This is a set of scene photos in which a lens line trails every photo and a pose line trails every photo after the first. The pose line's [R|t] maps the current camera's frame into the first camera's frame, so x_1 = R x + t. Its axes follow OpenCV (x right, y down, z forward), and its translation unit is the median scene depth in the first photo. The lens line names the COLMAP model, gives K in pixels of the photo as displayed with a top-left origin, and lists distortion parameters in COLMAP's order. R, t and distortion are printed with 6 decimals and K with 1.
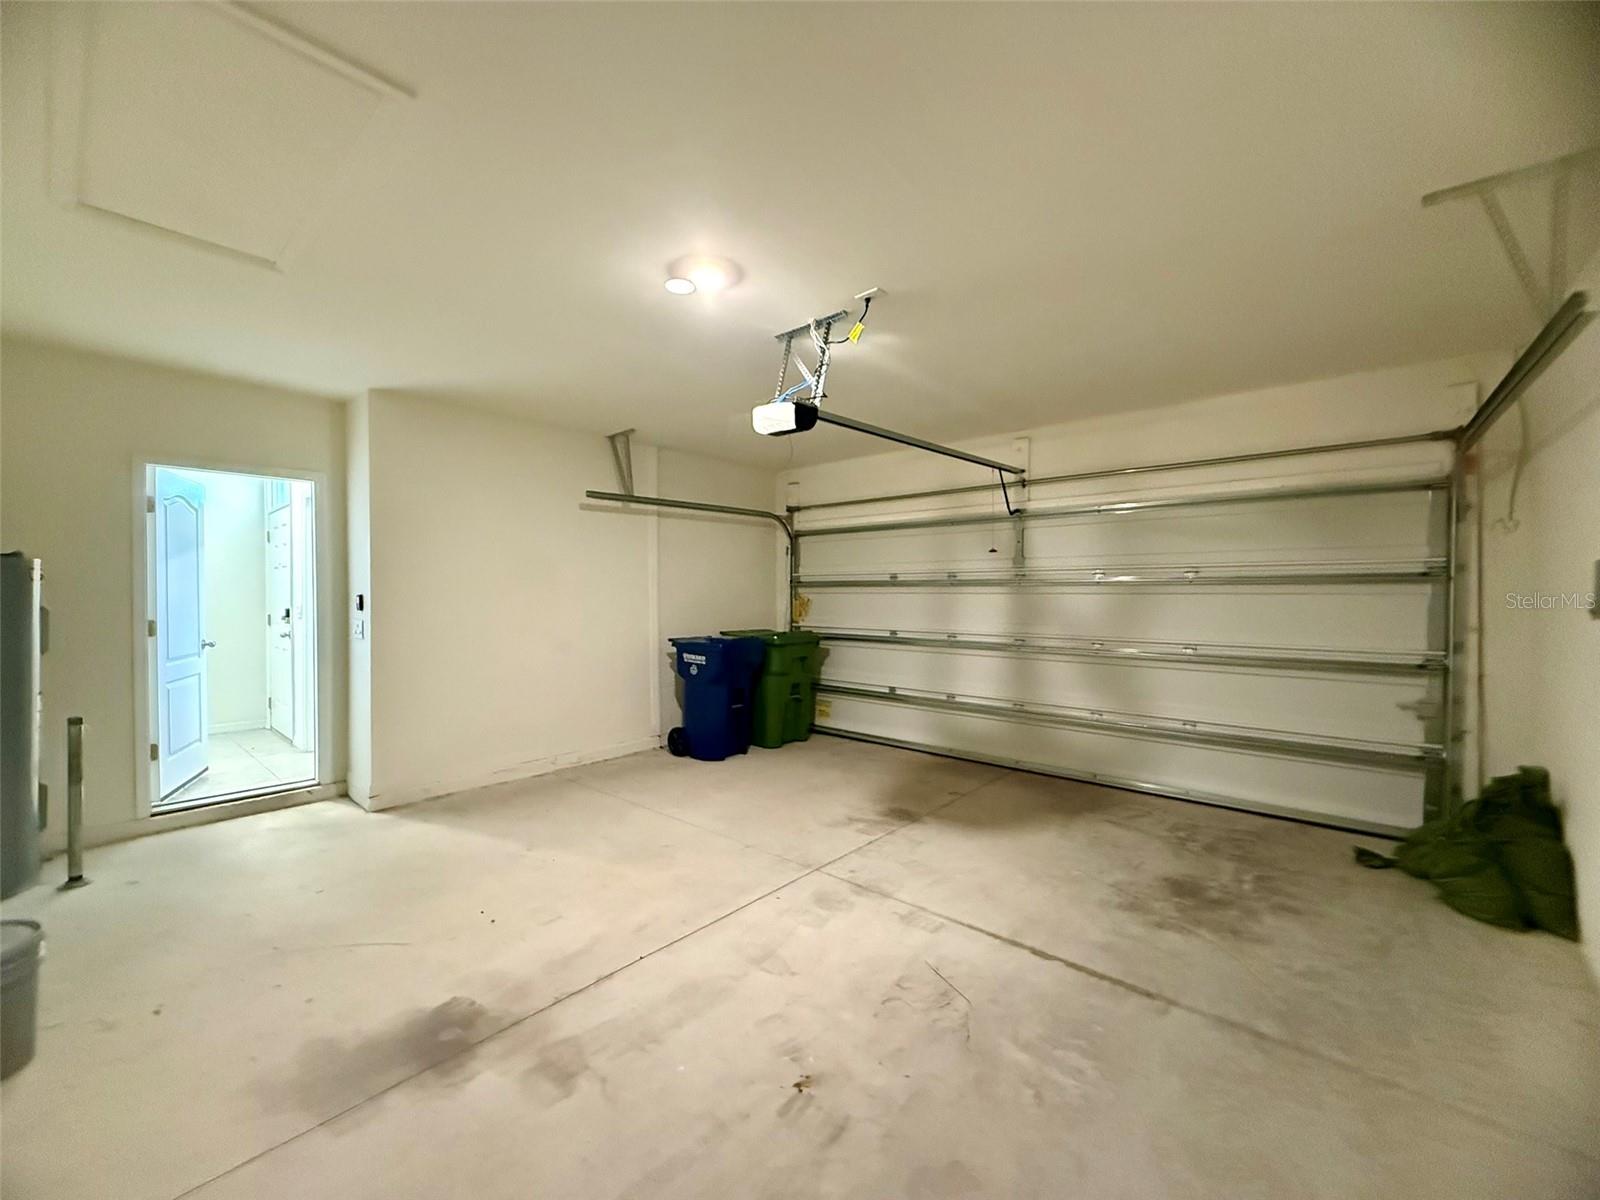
lens RADIAL K [[645.0, 0, 808.9], [0, 645.0, 602.8], [0, 0, 1]] dist [0.002062, -0.000377]
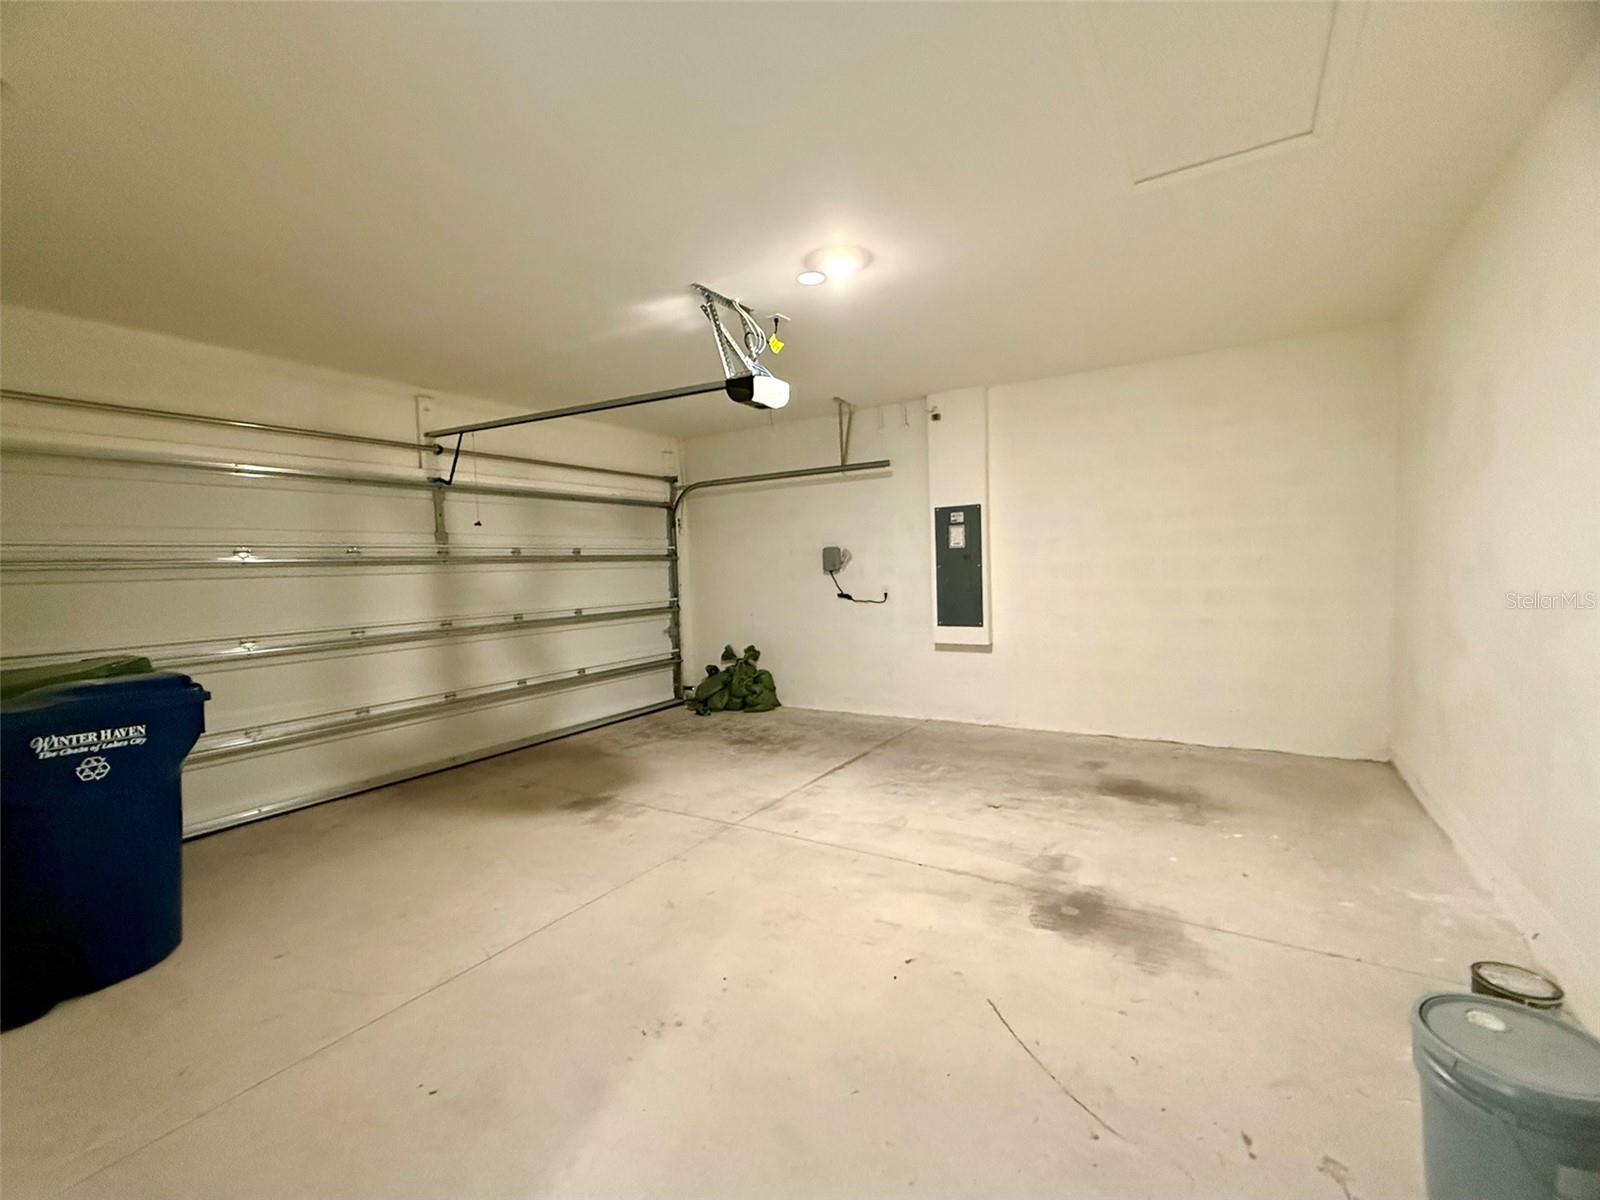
lens RADIAL K [[645.0, 0, 808.9], [0, 645.0, 602.8], [0, 0, 1]] dist [0.002062, -0.000377]
pose [[-0.122459, -0.053333, 0.991039, -0.878036], [0.049142, 0.997004, 0.059726, -0.002013], [-0.991256, 0.056016, -0.119472, 0.843069]]
